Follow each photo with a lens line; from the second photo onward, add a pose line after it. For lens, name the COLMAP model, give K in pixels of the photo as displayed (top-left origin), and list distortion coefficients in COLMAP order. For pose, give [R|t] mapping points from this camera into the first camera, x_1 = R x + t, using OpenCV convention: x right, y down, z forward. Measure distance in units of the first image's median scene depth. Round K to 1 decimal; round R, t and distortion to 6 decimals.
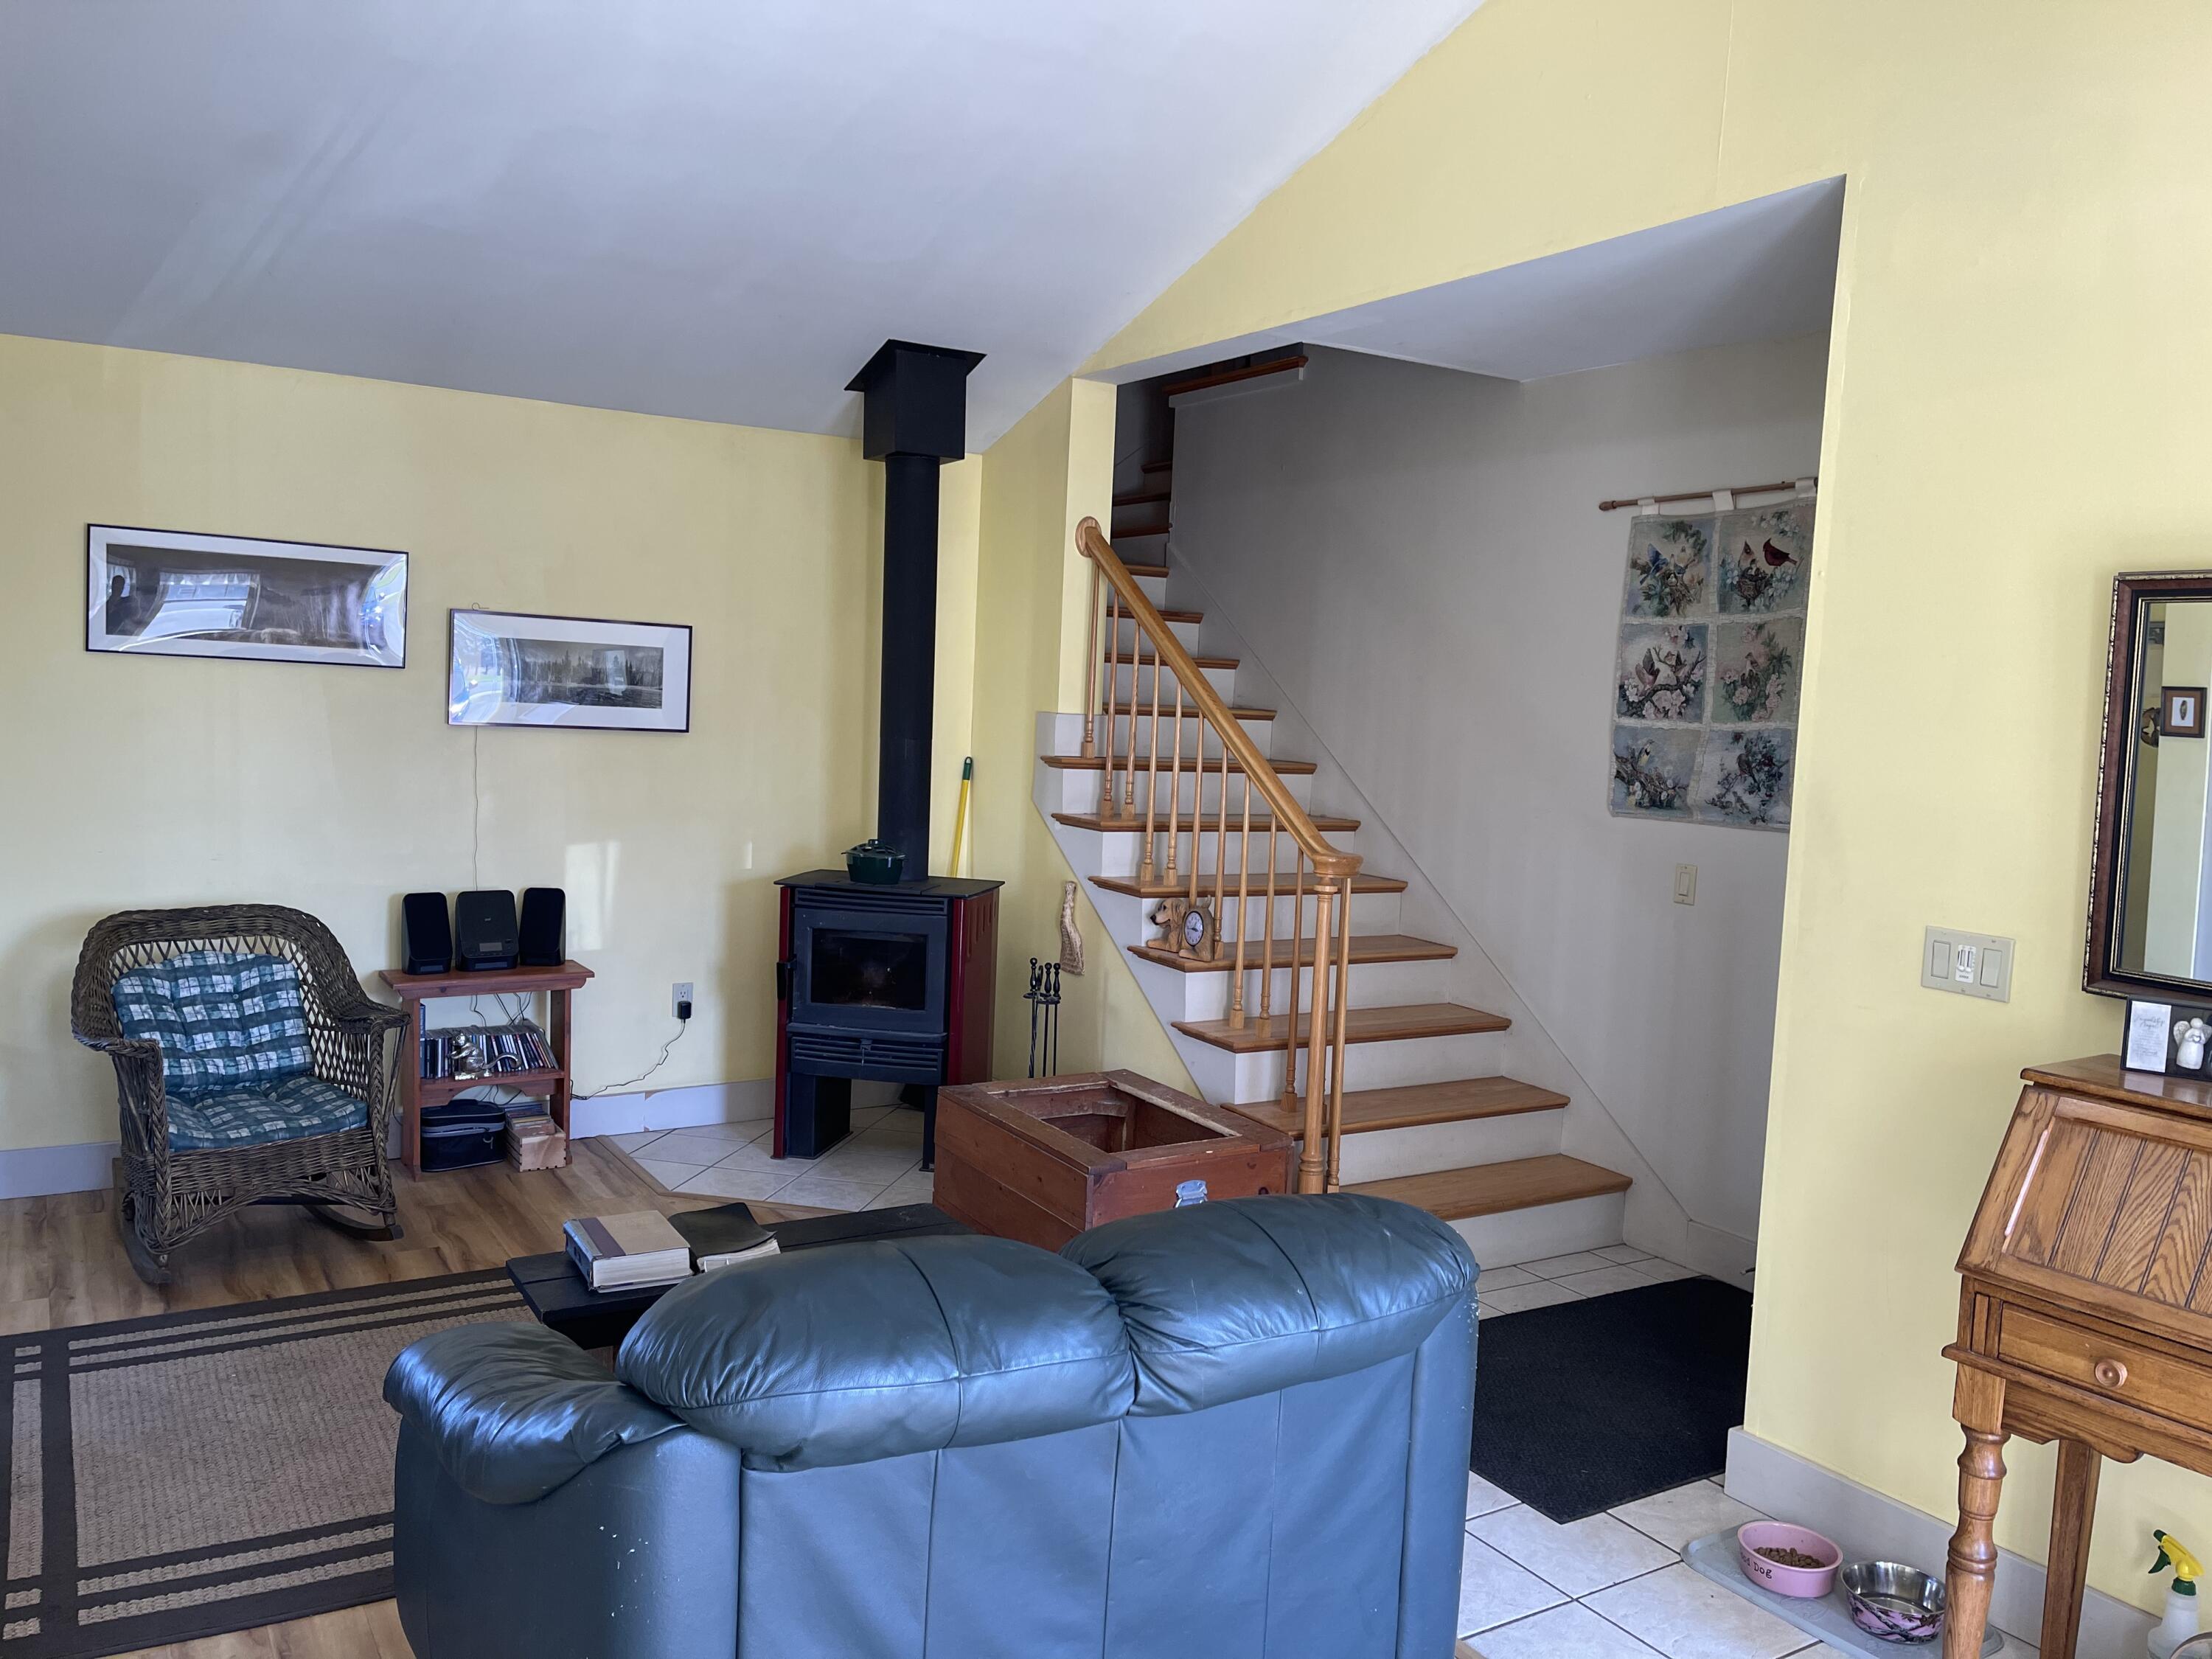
lens RADIAL K [[1676.4, 0, 1106.0], [0, 1676.4, 829.5], [0, 0, 1]] dist [0.093837, -0.126298]
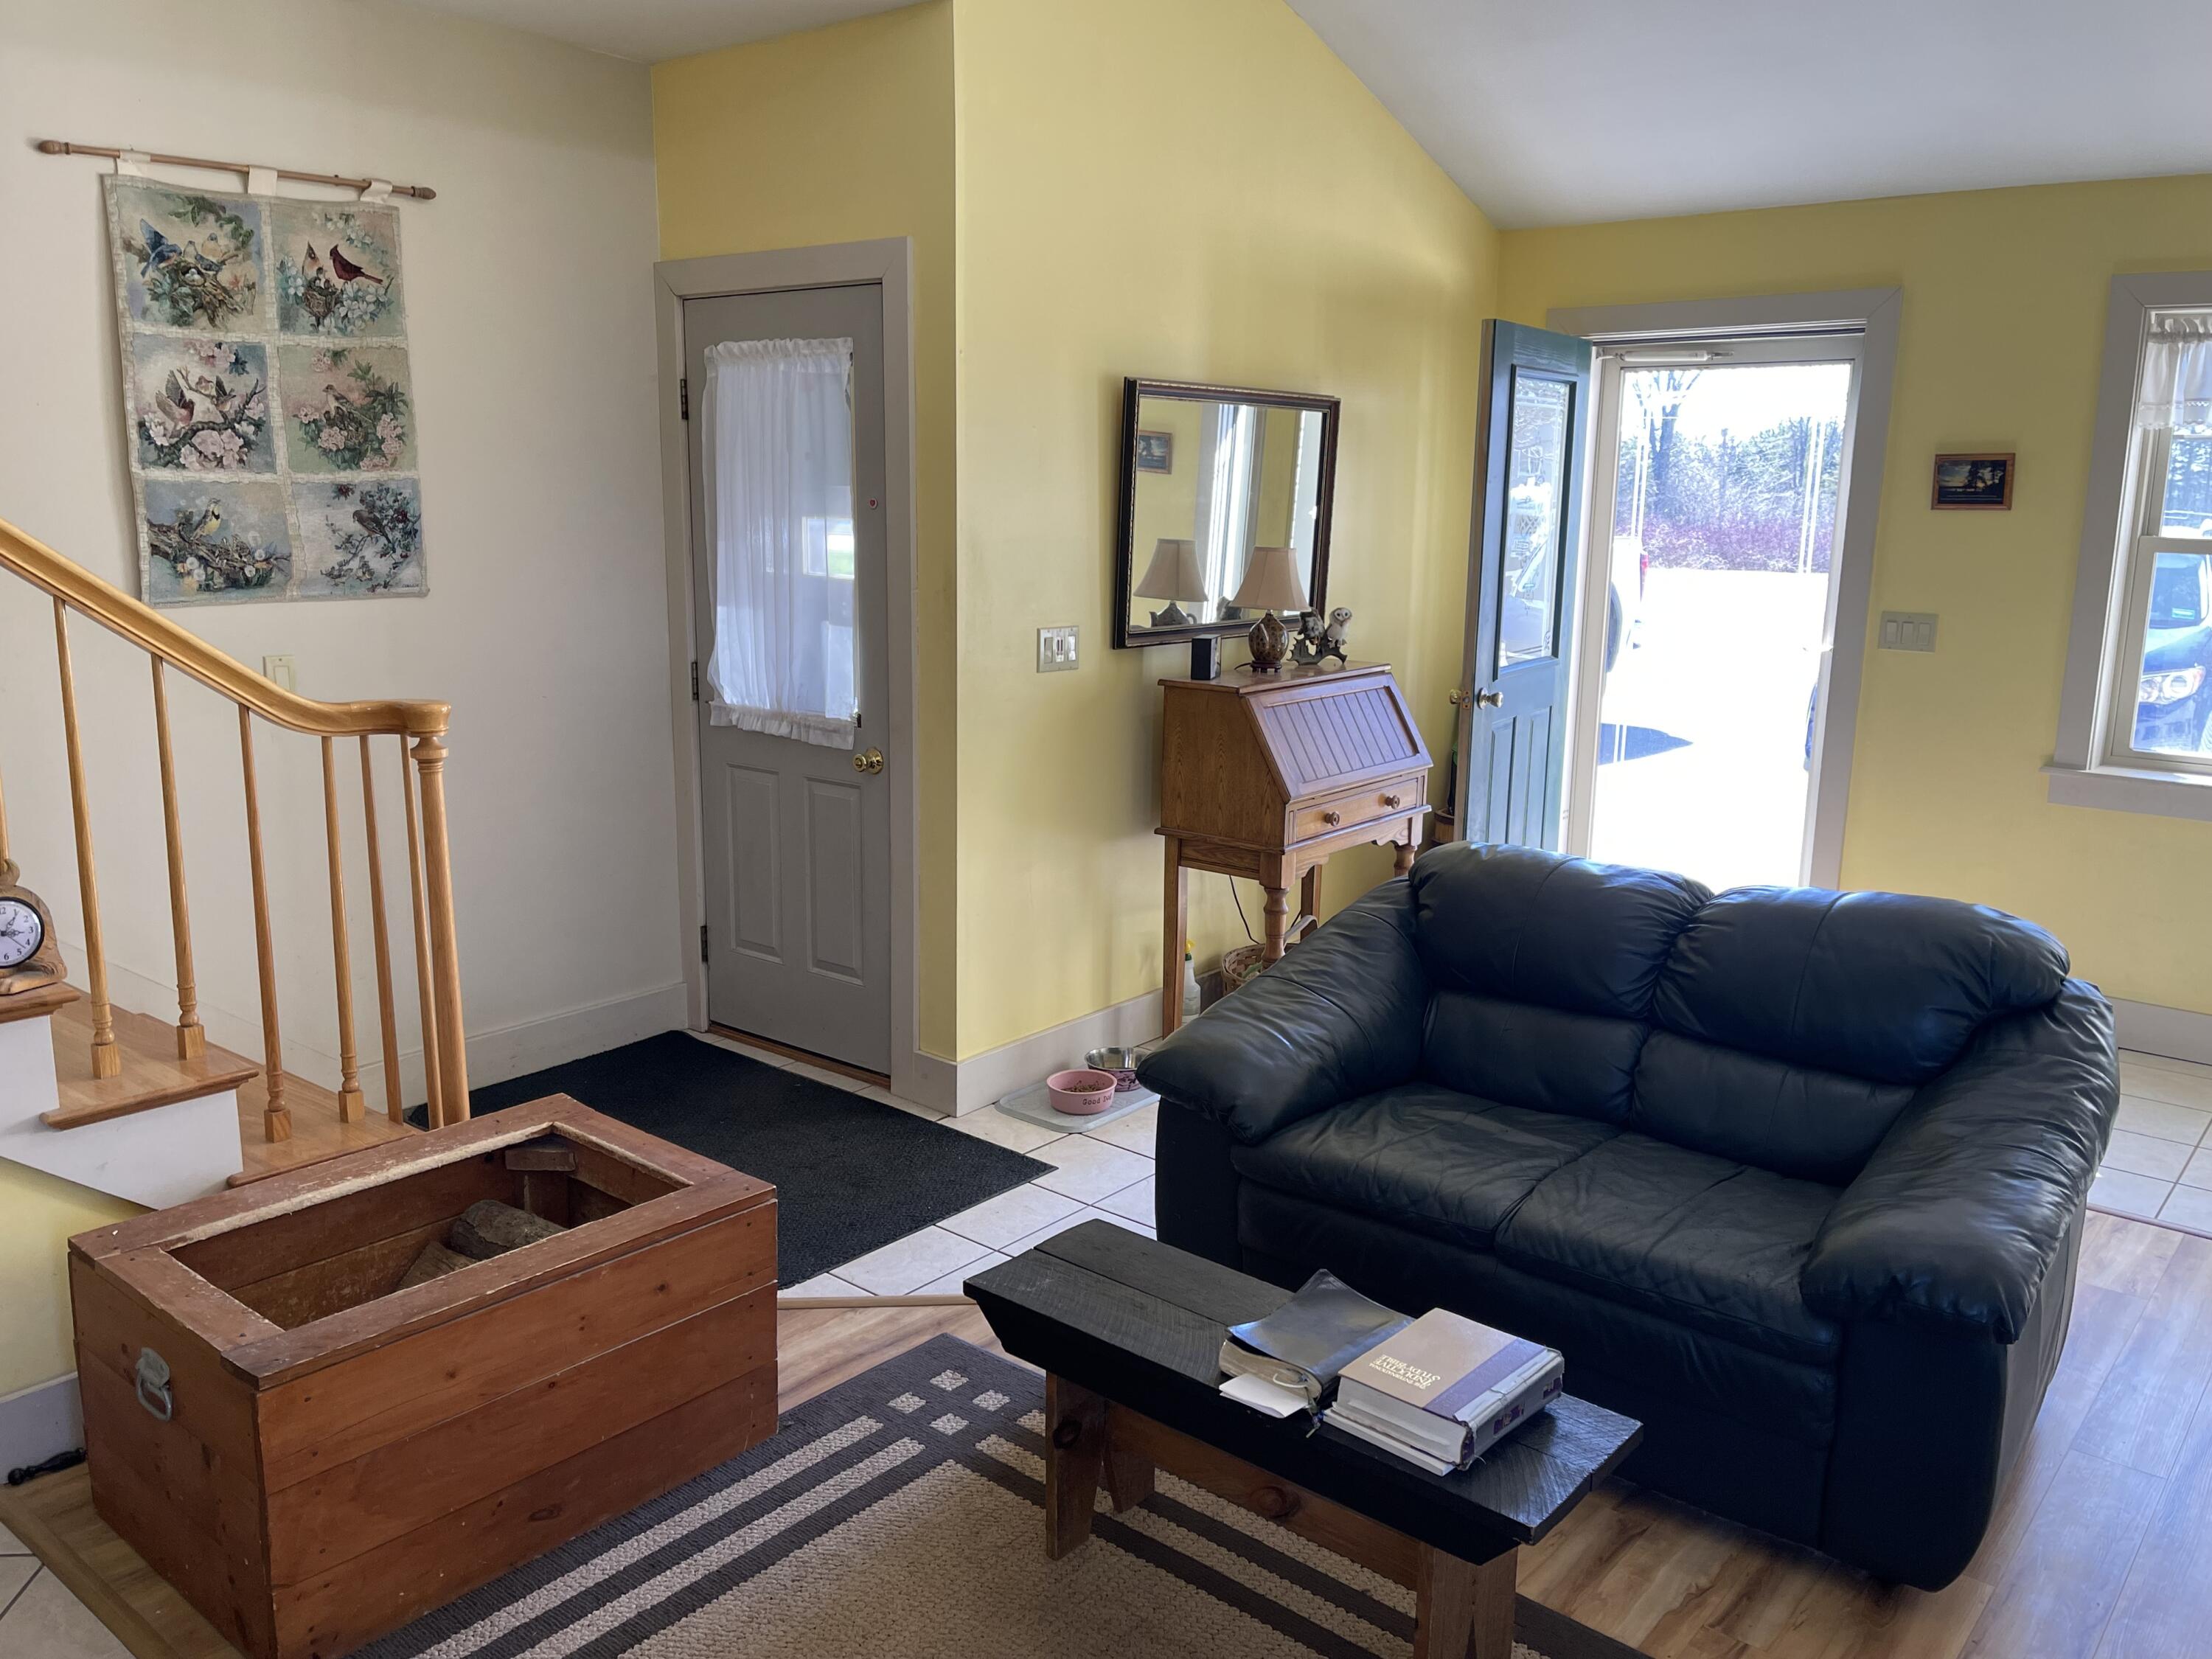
lens RADIAL K [[1676.4, 0, 1106.0], [0, 1676.4, 829.5], [0, 0, 1]] dist [0.093837, -0.126298]
pose [[-0.288763, -0.237380, 0.927506, -0.540577], [0.051500, 0.963521, 0.262631, -0.092346], [-0.956015, 0.123604, -0.266004, 0.868526]]
